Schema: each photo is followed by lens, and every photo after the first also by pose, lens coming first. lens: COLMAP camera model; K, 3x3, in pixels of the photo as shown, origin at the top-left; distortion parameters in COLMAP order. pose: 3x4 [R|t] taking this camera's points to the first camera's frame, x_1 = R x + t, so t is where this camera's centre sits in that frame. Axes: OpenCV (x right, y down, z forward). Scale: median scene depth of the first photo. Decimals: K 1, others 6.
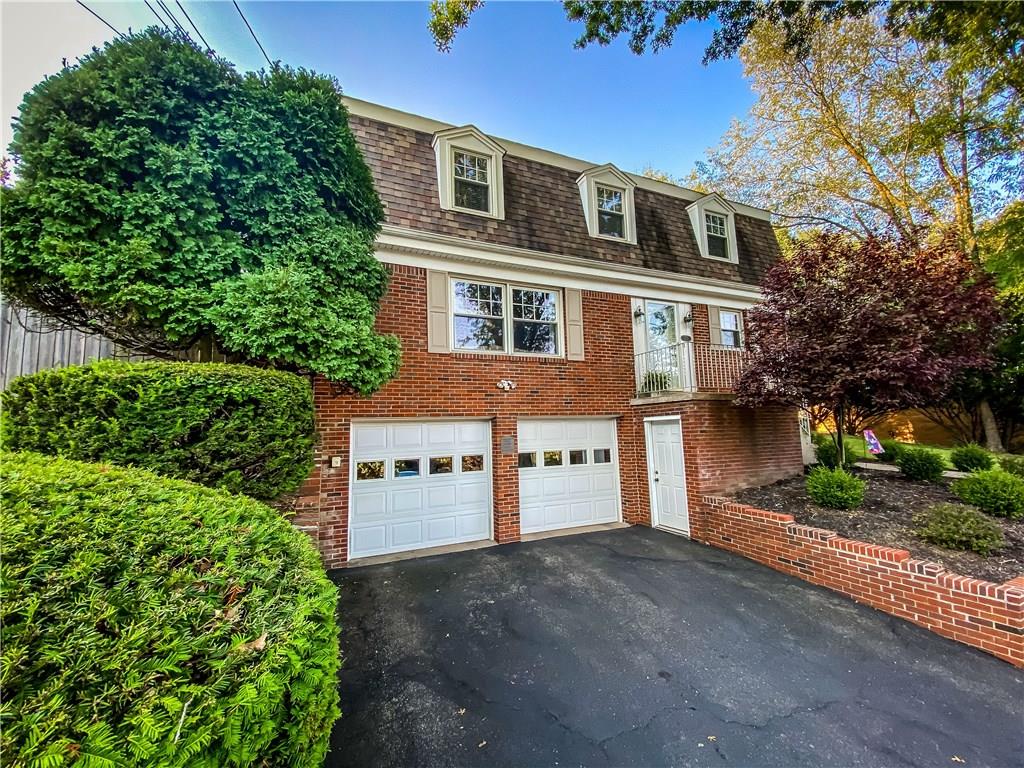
lens RADIAL K [[454.7, 0, 512.0], [0, 454.7, 384.0], [0, 0, 1]] dist [0.000491, -0.012656]
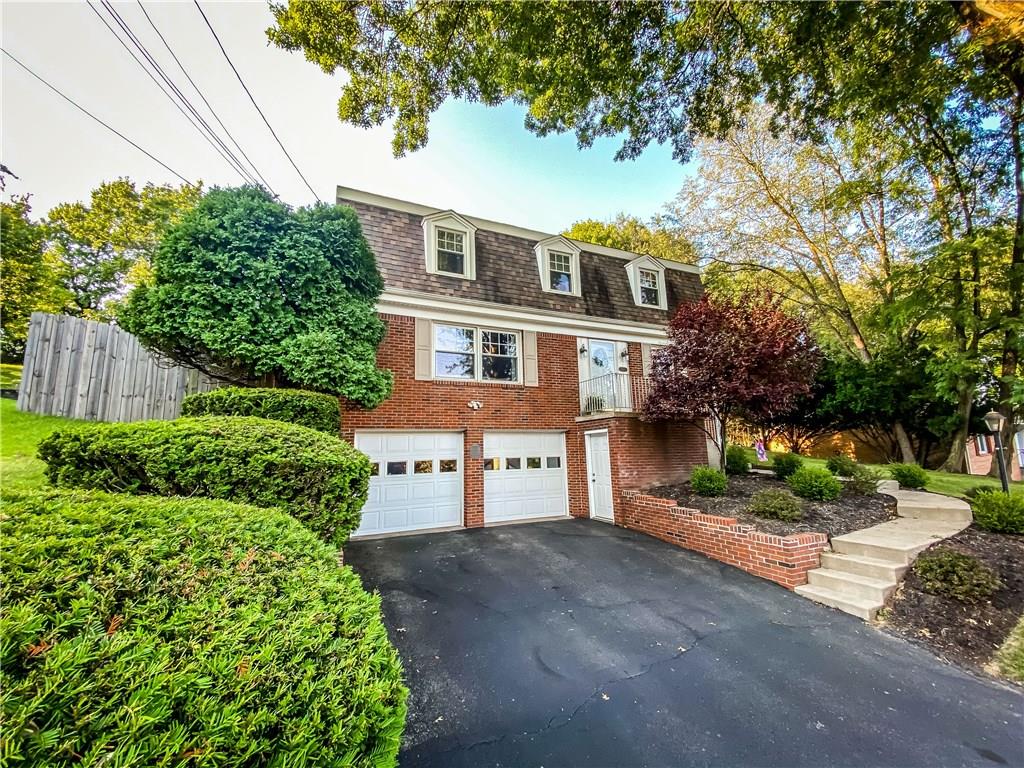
lens RADIAL K [[413.3, 0, 505.9], [0, 413.3, 381.0], [0, 0, 1]] dist [0.021980, -0.023186]
pose [[0.999773, 0.006945, 0.020145, 0.053611], [-0.005703, 0.998117, -0.061072, 0.005281], [-0.020532, 0.060943, 0.997930, -0.199400]]
